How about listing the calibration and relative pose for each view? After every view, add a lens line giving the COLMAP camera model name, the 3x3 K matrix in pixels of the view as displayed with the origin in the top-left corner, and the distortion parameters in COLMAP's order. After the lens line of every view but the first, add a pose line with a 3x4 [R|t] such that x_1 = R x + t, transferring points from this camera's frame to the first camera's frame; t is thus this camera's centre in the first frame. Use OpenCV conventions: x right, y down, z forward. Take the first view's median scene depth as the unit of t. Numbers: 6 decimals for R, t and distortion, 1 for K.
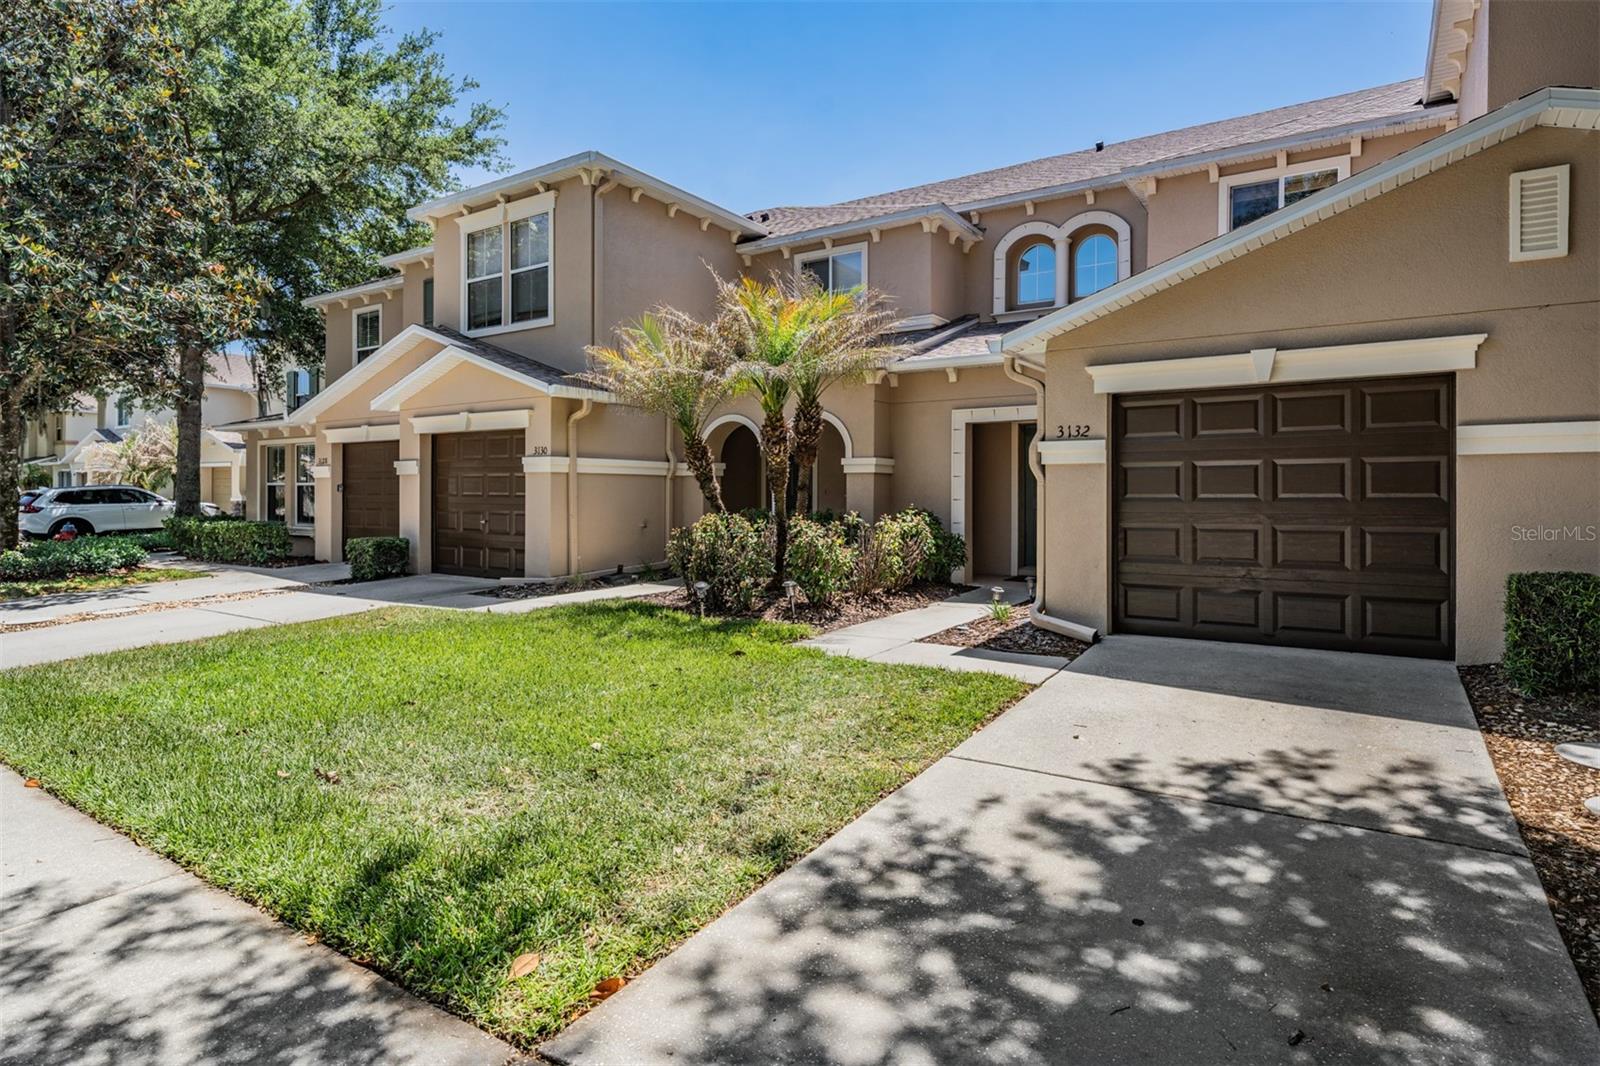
lens RADIAL K [[867.4, 0, 798.9], [0, 867.4, 490.1], [0, 0, 1]] dist [0.014014, 0.000212]
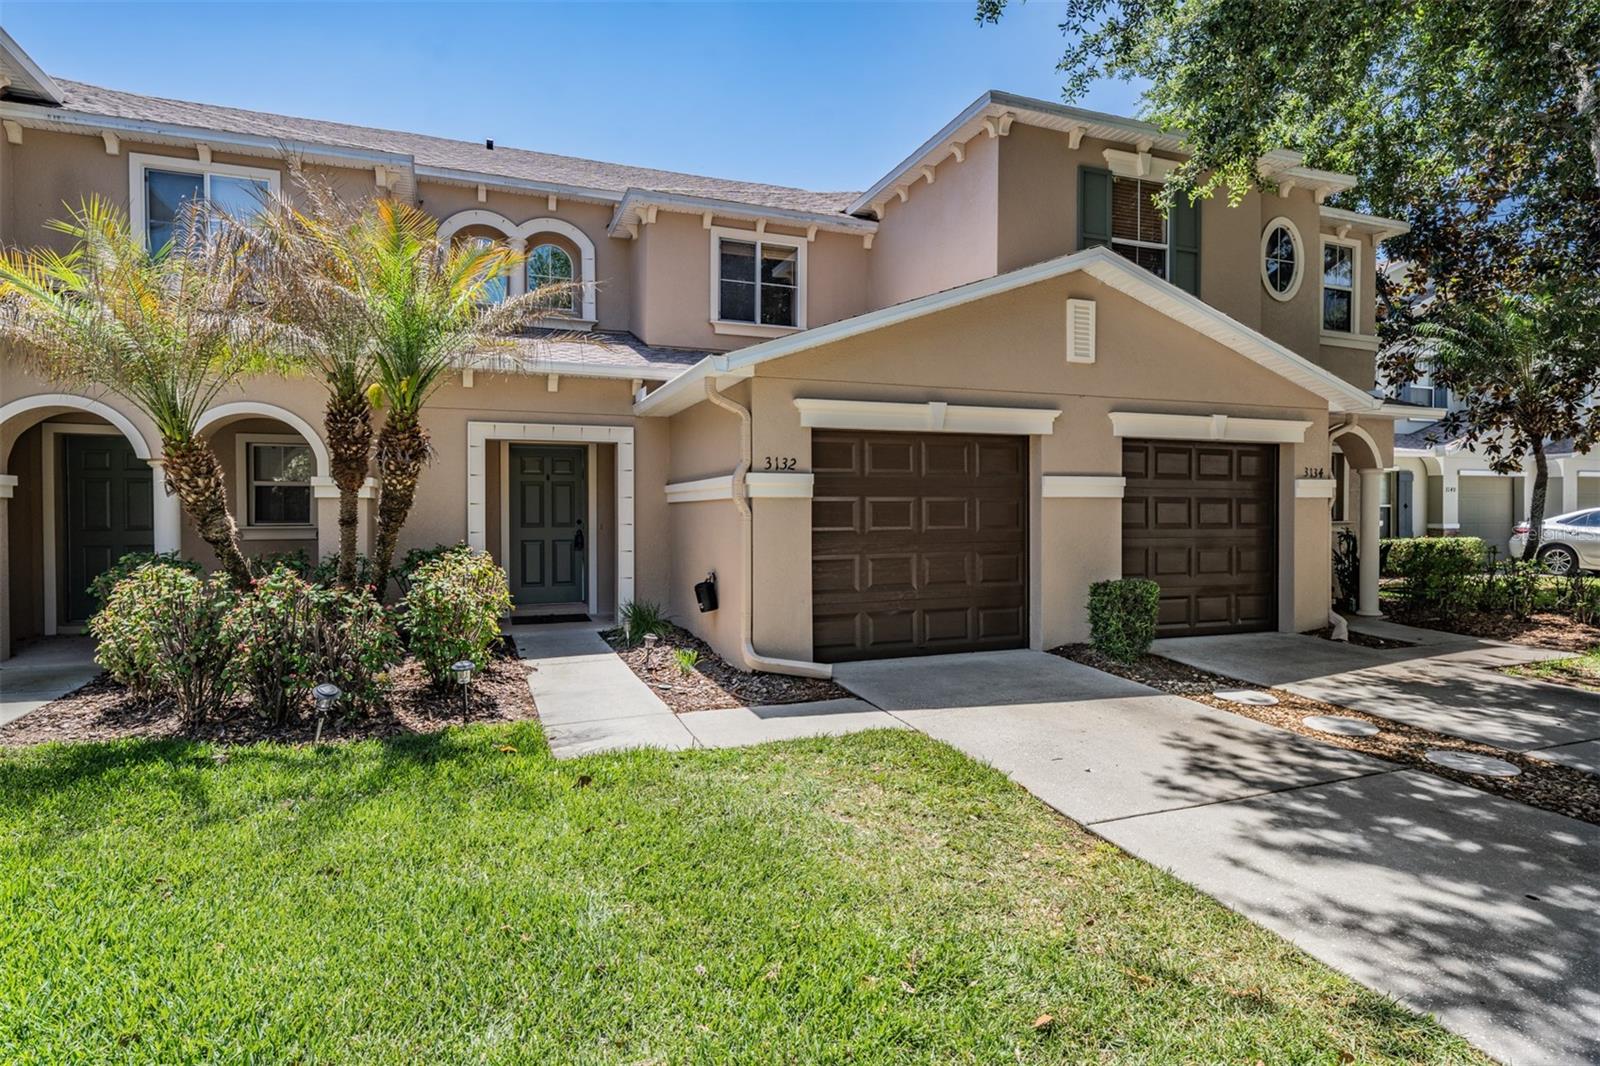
lens RADIAL K [[853.8, 0, 789.6], [0, 853.8, 520.2], [0, 0, 1]] dist [0.010154, -0.001003]
pose [[0.584310, -0.010445, 0.811463, -0.387783], [-0.001499, 0.999902, 0.013950, -0.015610], [-0.811529, -0.009368, 0.584237, 0.378911]]
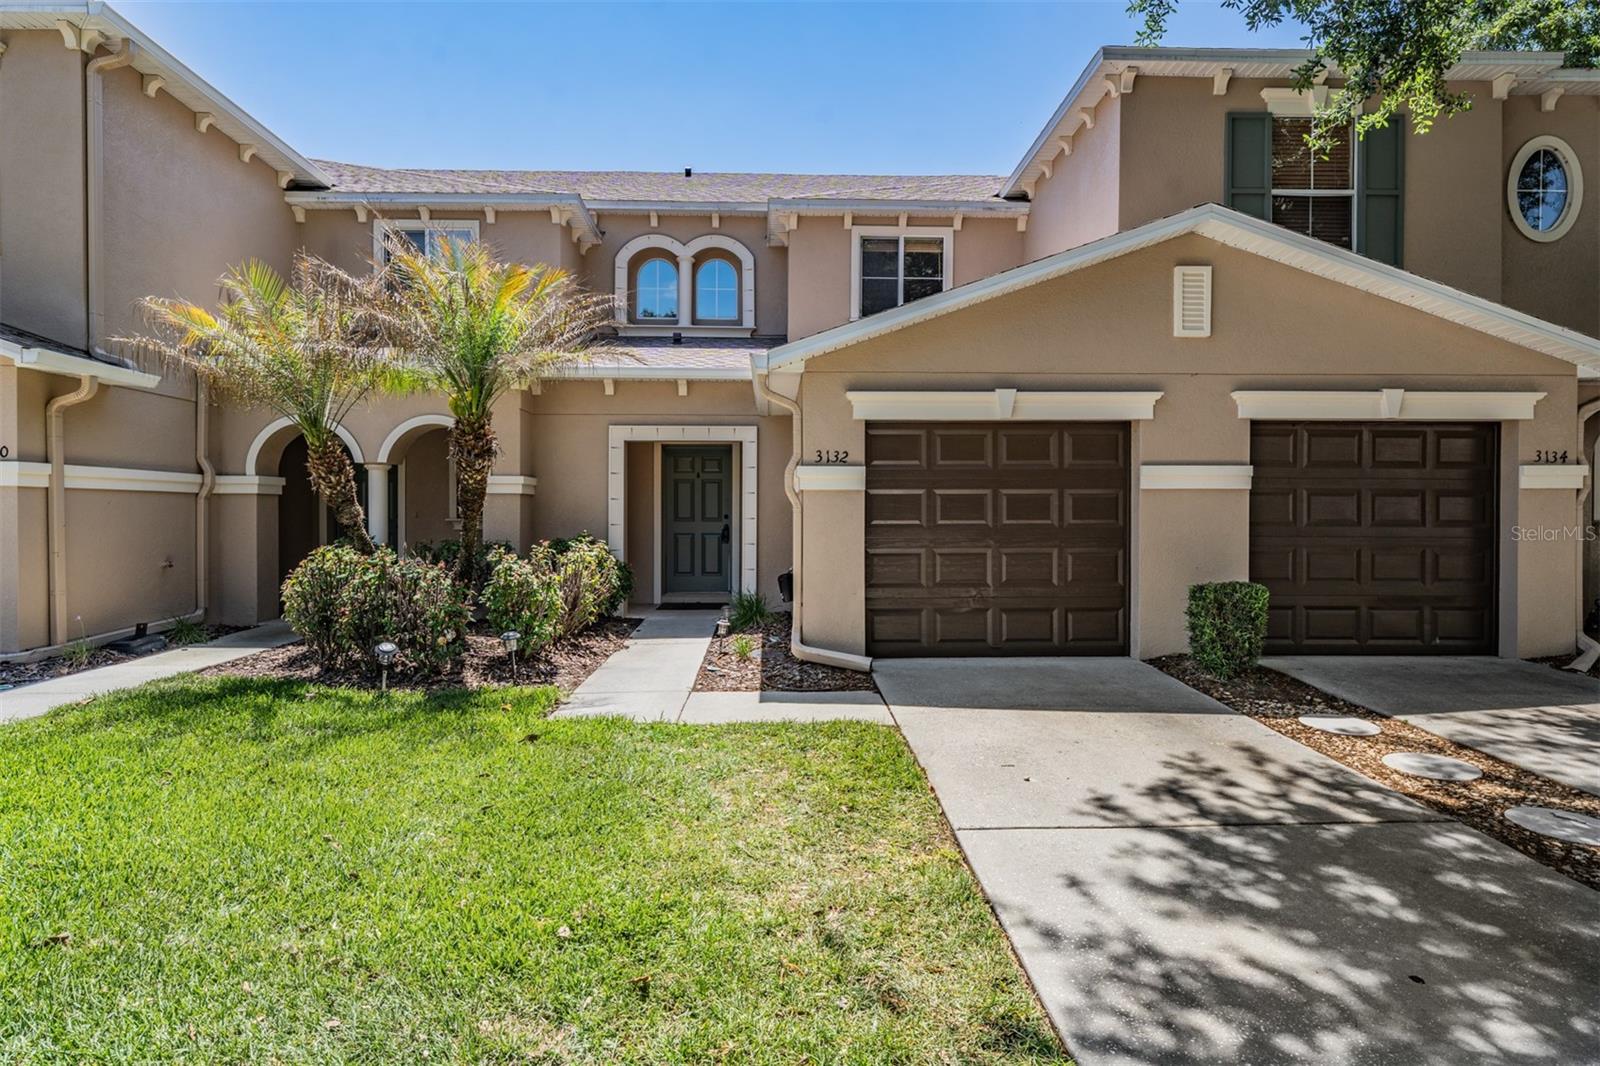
lens RADIAL K [[853.8, 0, 789.6], [0, 853.8, 520.2], [0, 0, 1]] dist [0.010154, -0.001003]
pose [[0.820224, -0.005040, 0.572020, -0.235269], [-0.003034, 0.999909, 0.013161, -0.007582], [-0.572034, -0.012530, 0.820134, 0.207858]]
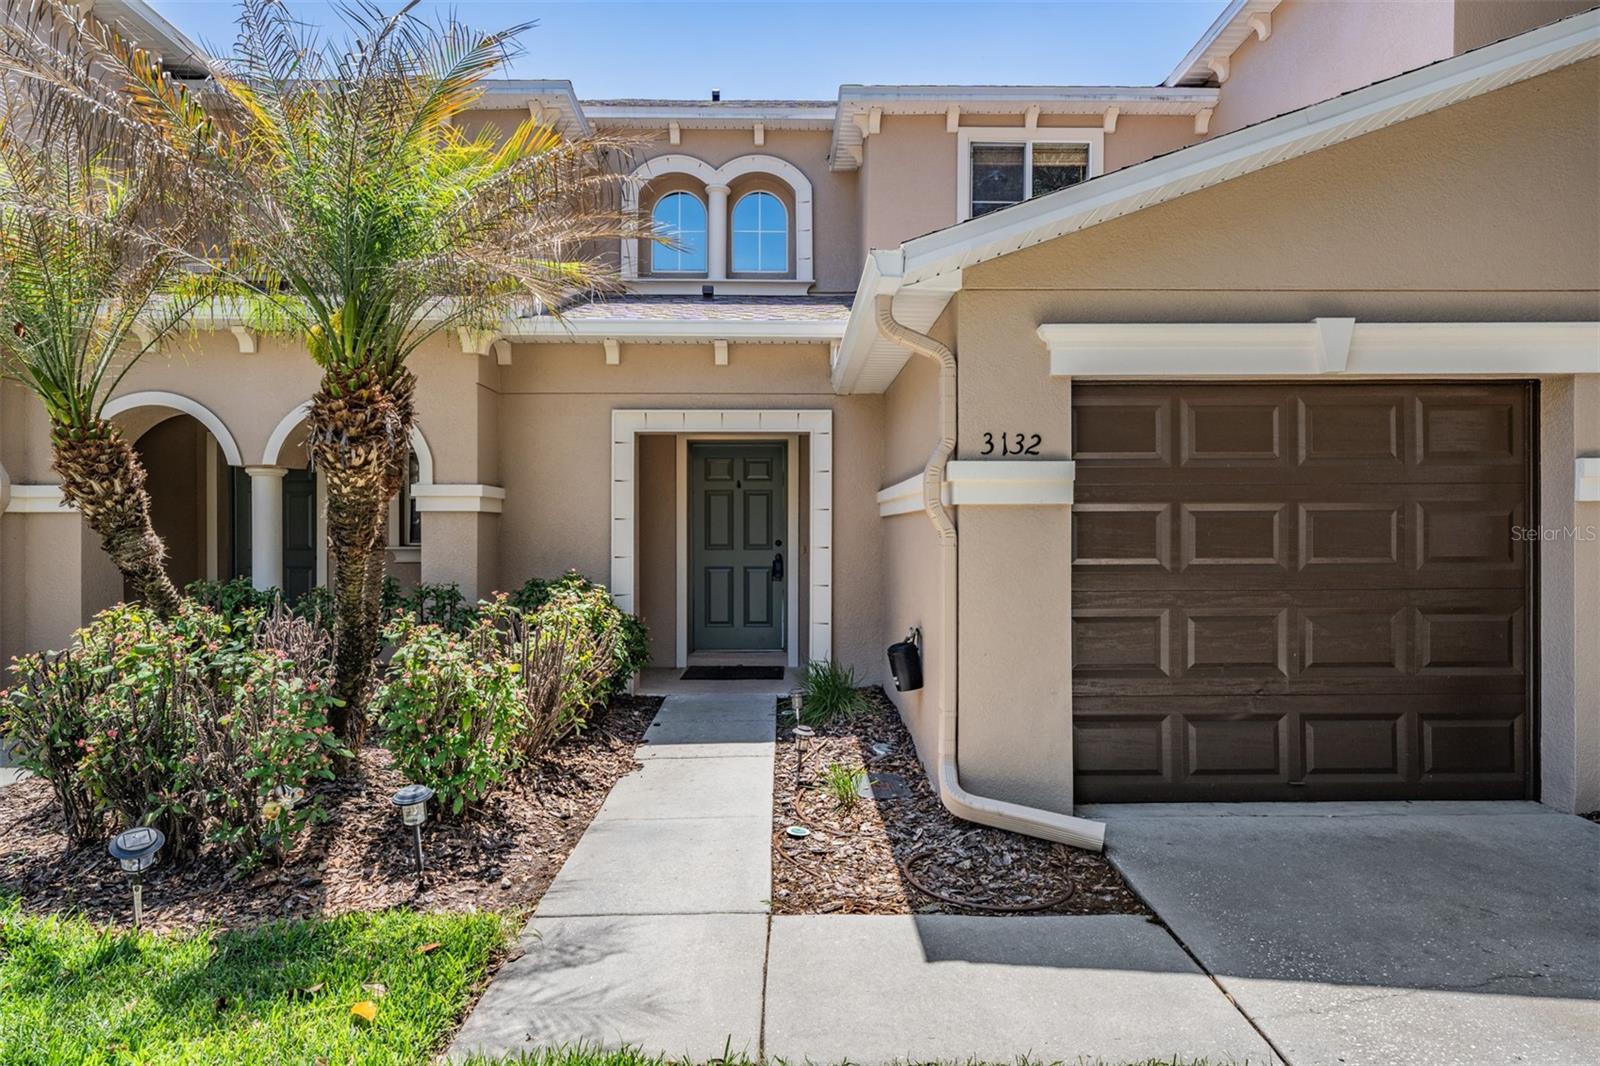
lens RADIAL K [[893.8, 0, 792.7], [0, 893.8, 530.5], [0, 0, 1]] dist [0.005782, 0.001185]
pose [[0.828425, -0.002551, 0.560094, -0.091745], [-0.000951, 0.999982, 0.005961, -0.014934], [-0.560099, -0.005471, 0.828408, 0.534752]]
